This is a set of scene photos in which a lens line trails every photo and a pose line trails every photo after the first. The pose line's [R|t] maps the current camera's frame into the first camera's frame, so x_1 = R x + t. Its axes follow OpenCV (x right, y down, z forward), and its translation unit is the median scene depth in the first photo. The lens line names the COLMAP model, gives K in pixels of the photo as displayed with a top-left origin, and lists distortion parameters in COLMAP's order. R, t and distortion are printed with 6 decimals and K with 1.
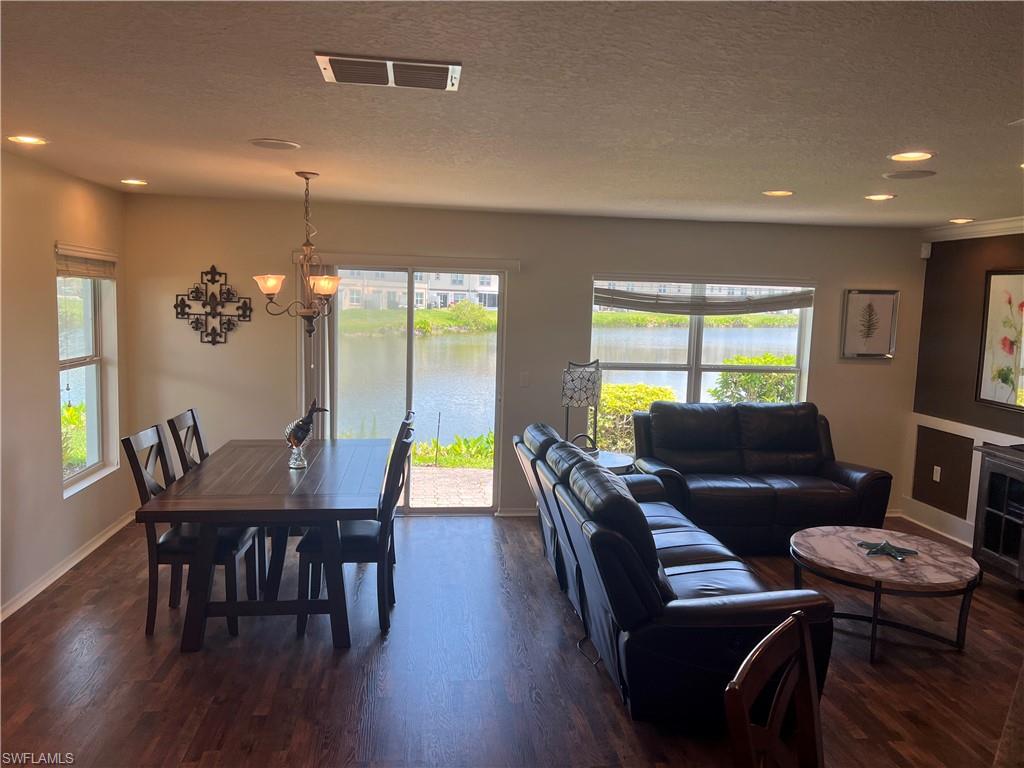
lens RADIAL K [[795.5, 0, 513.8], [0, 795.5, 391.0], [0, 0, 1]] dist [0.050888, -0.074928]
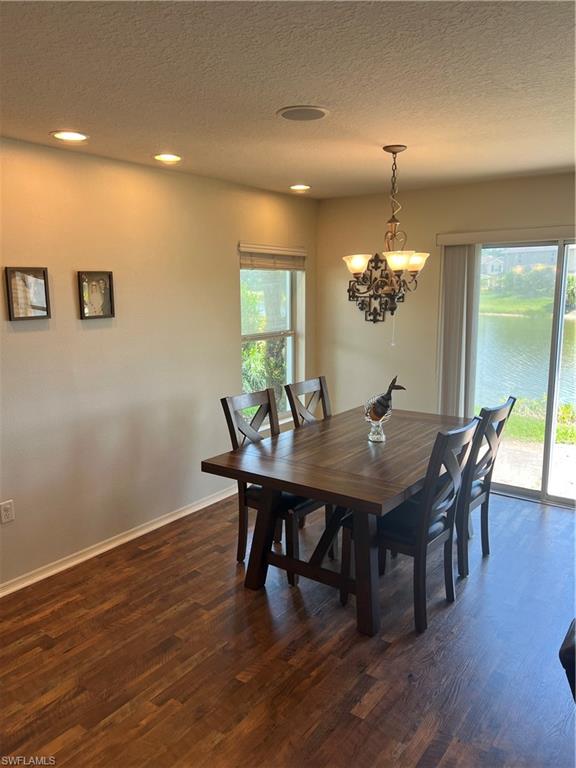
lens RADIAL K [[578.1, 0, 288.0], [0, 578.1, 384.0], [0, 0, 1]] dist [0.104800, -0.167361]
pose [[0.721129, 0.081256, -0.688019, 0.131307], [-0.050521, 0.996622, 0.064751, -0.017065], [0.690957, -0.011935, 0.722798, 0.302951]]
